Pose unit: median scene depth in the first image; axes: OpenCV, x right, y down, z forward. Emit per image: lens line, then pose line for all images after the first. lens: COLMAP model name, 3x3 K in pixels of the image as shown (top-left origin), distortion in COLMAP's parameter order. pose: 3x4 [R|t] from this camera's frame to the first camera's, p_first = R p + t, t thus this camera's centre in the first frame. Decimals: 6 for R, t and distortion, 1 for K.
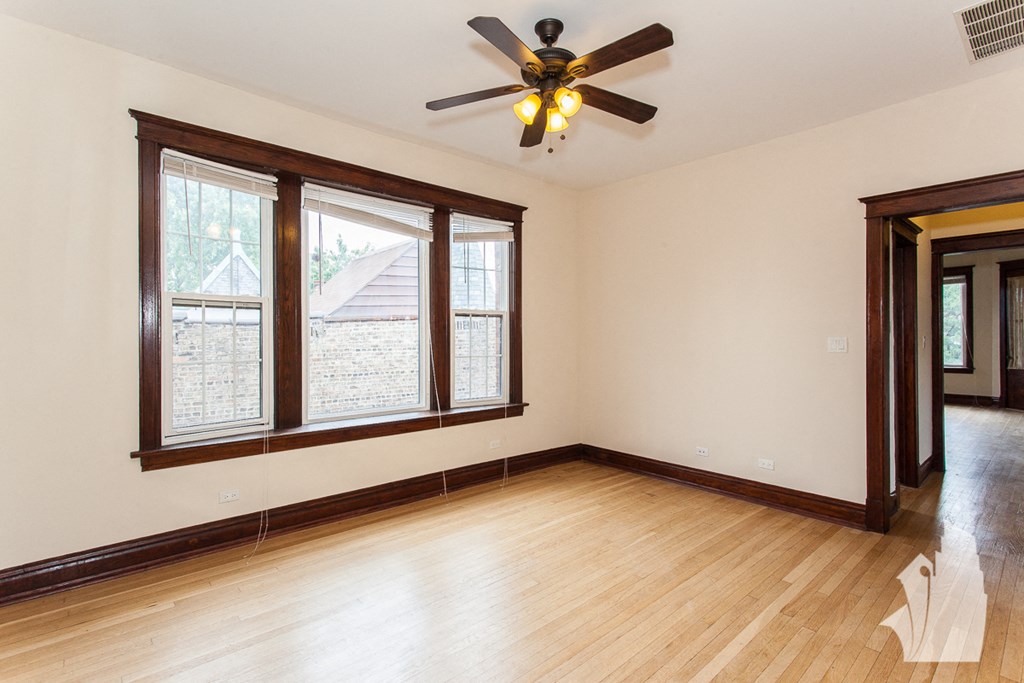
lens RADIAL K [[485.6, 0, 509.7], [0, 485.6, 338.2], [0, 0, 1]] dist [-0.002447, 0.000440]
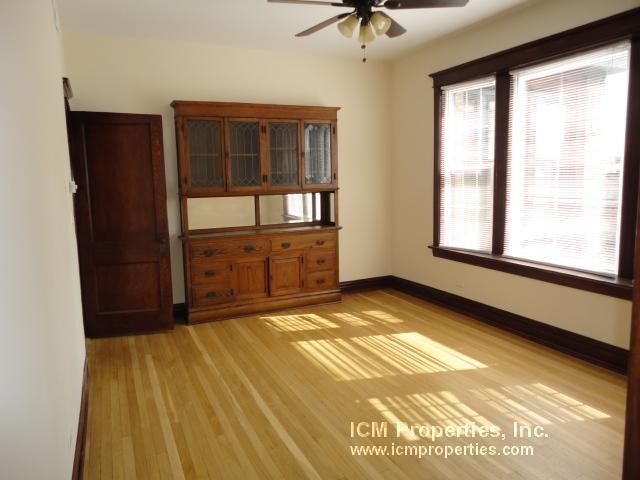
lens RADIAL K [[463.0, 0, 318.0], [0, 463.0, 238.2], [0, 0, 1]] dist [-0.005932, -0.001133]
pose [[-0.293611, 0.132856, -0.946648, 0.898885], [0.027150, 0.991054, 0.130668, -0.049274], [0.955539, 0.012664, -0.294592, 0.824253]]
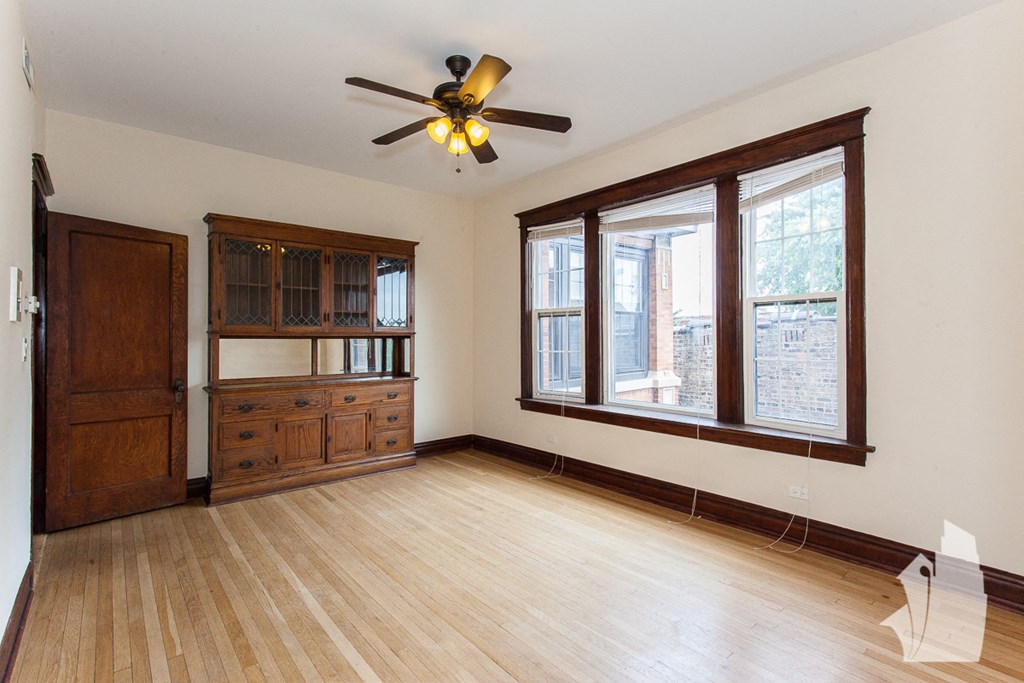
lens RADIAL K [[485.6, 0, 509.7], [0, 485.6, 338.2], [0, 0, 1]] dist [-0.002447, 0.000440]
pose [[-0.036107, 0.001358, -0.999347, 0.798464], [0.004904, 0.999987, 0.001181, 0.002462], [0.999336, -0.004858, -0.036113, 0.760973]]
